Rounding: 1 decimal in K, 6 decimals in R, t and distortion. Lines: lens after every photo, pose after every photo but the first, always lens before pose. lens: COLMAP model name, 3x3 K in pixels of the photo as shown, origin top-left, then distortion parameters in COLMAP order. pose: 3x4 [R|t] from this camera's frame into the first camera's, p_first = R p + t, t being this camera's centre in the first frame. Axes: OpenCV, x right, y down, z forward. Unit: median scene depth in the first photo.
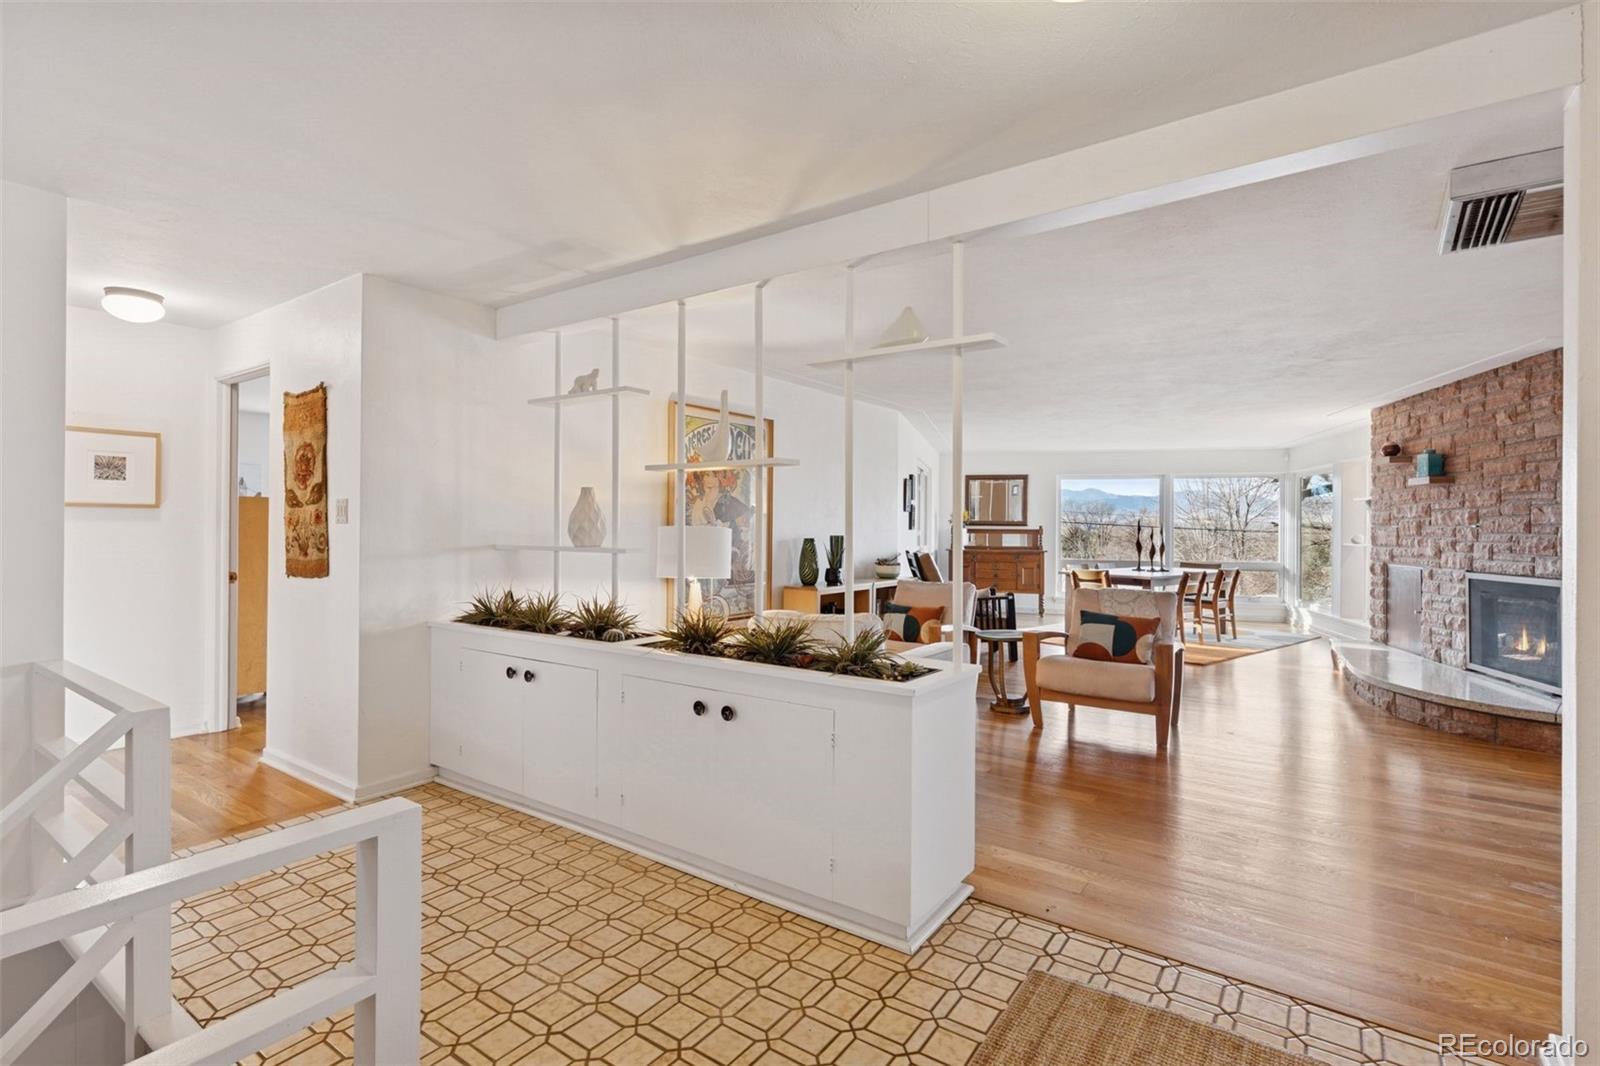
lens RADIAL K [[764.1, 0, 800.4], [0, 764.1, 528.6], [0, 0, 1]] dist [0.000010, -0.000866]
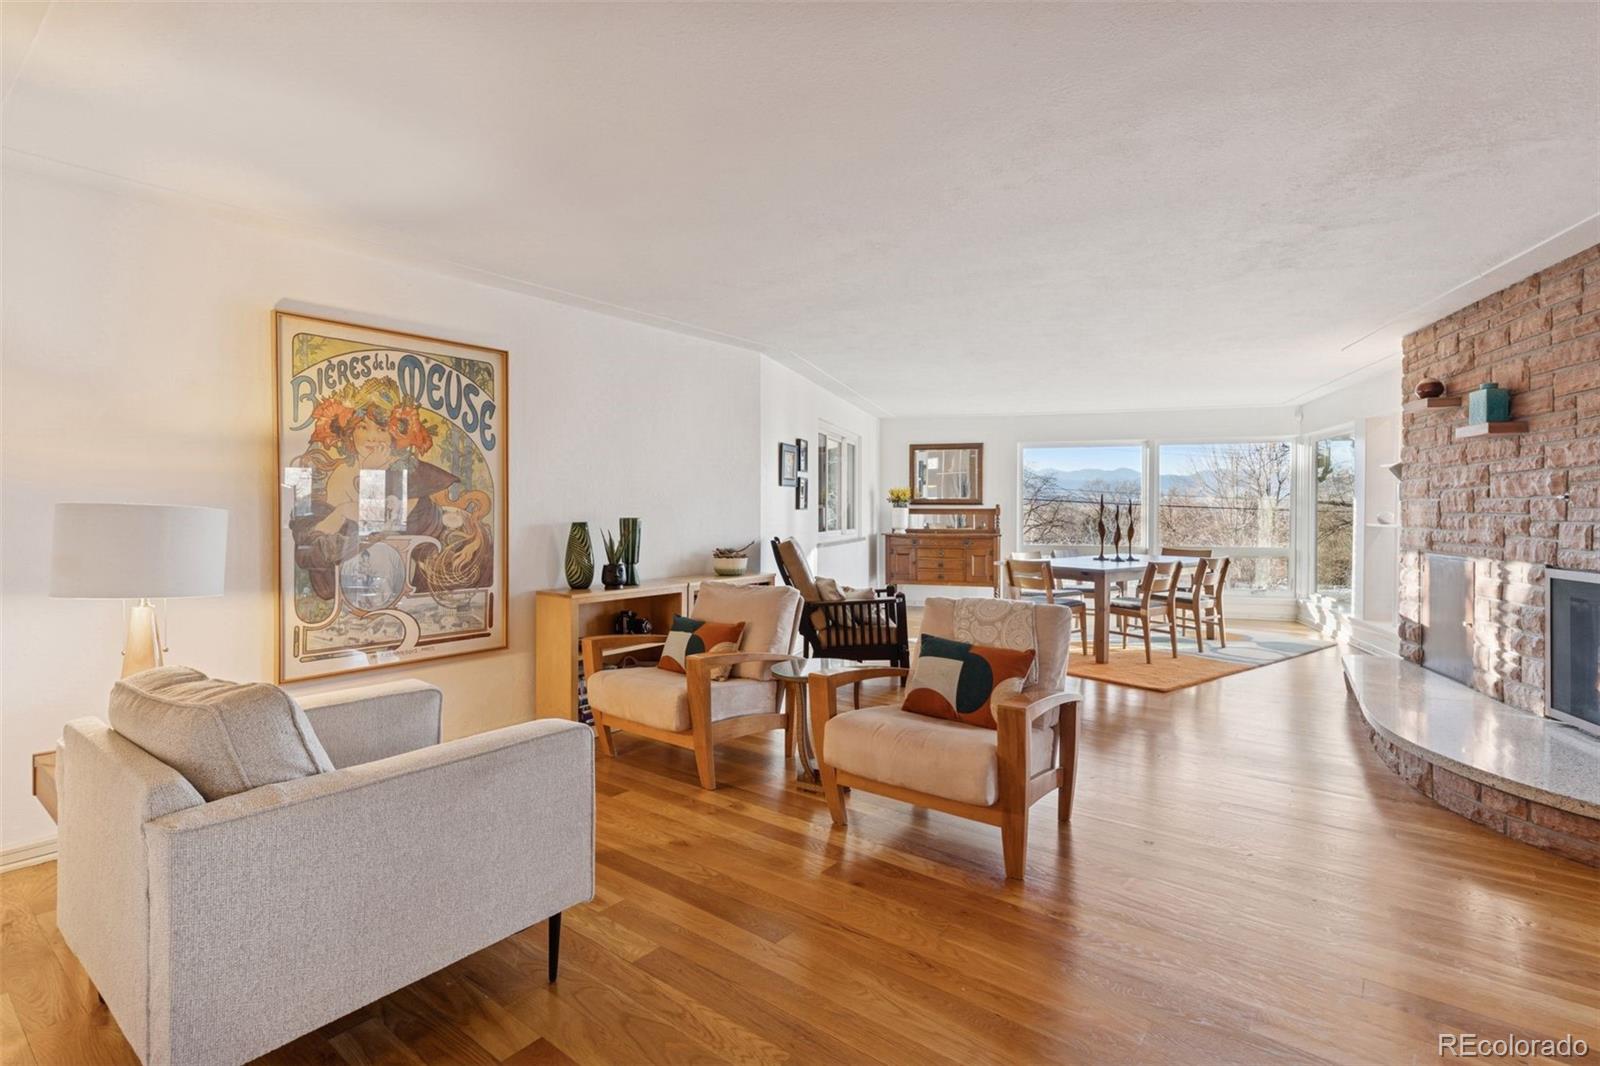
lens RADIAL K [[764.1, 0, 798.8], [0, 764.1, 524.9], [0, 0, 1]] dist [0.000010, -0.000866]
pose [[0.999327, -0.006569, -0.036086, 0.235687], [0.007225, 0.999810, 0.018079, 0.003743], [0.035960, -0.018328, 0.999185, 0.297994]]
